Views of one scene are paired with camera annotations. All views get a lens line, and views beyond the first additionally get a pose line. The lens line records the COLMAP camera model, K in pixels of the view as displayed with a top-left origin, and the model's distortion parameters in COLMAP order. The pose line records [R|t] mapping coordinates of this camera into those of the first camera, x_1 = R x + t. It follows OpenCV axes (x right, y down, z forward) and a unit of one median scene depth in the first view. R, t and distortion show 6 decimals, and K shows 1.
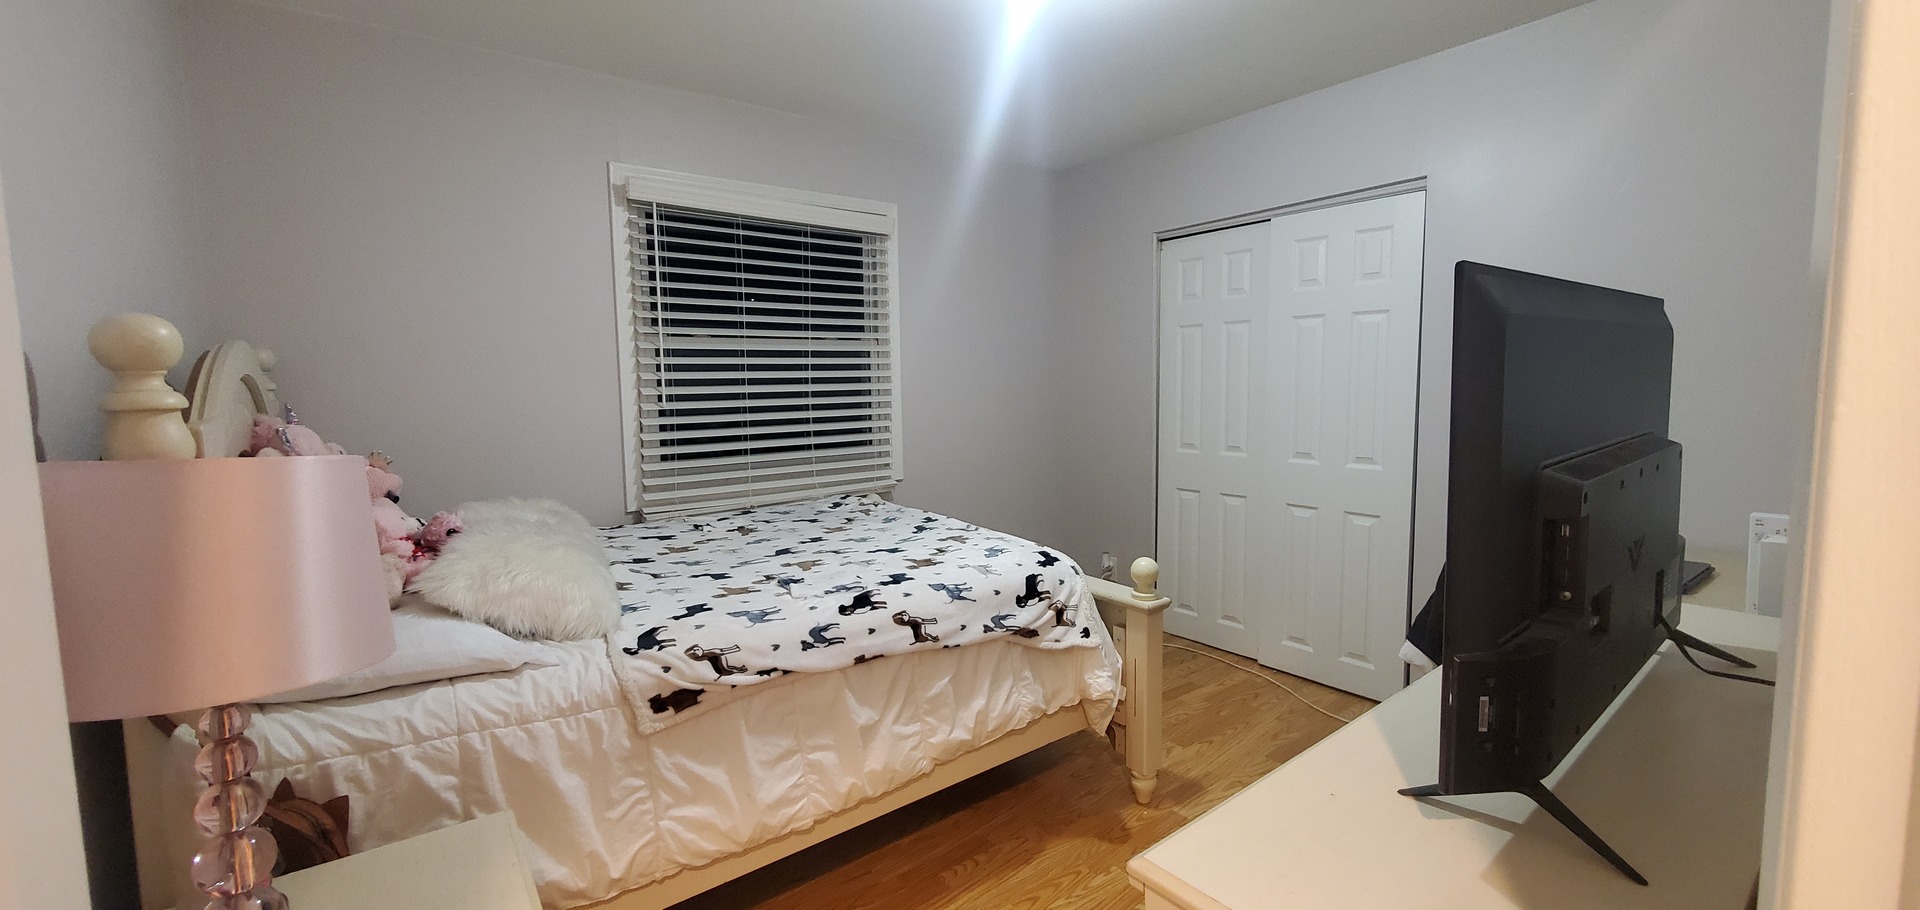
lens RADIAL K [[762.5, 0, 968.2], [0, 762.5, 443.7], [0, 0, 1]] dist [0.000735, 0.000012]
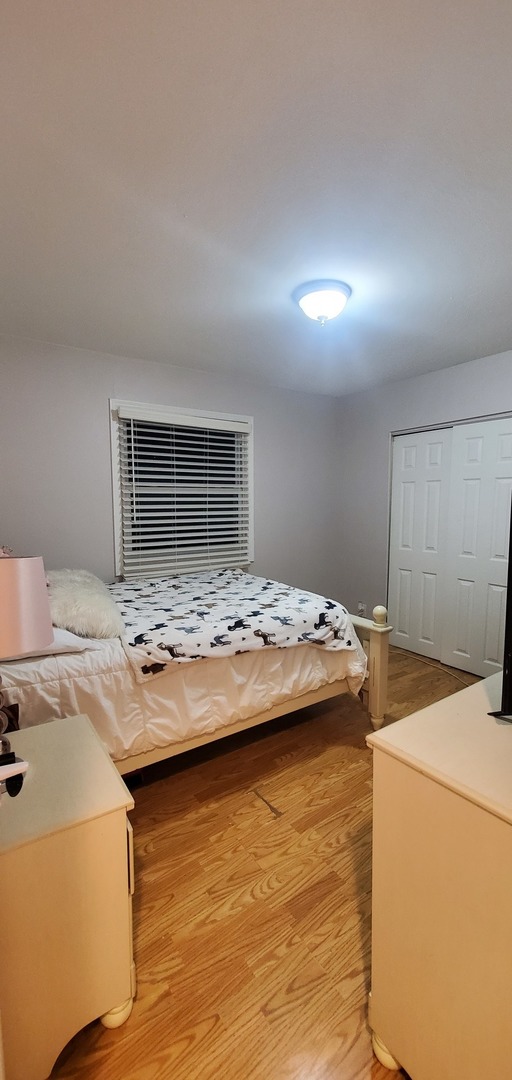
lens RADIAL K [[428.9, 0, 262.4], [0, 428.9, 544.7], [0, 0, 1]] dist [0.000735, 0.000012]
pose [[0.998654, 0.018224, -0.048556, -0.022231], [-0.017399, 0.999698, 0.017364, -0.024393], [0.048858, -0.016496, 0.998670, -0.126957]]
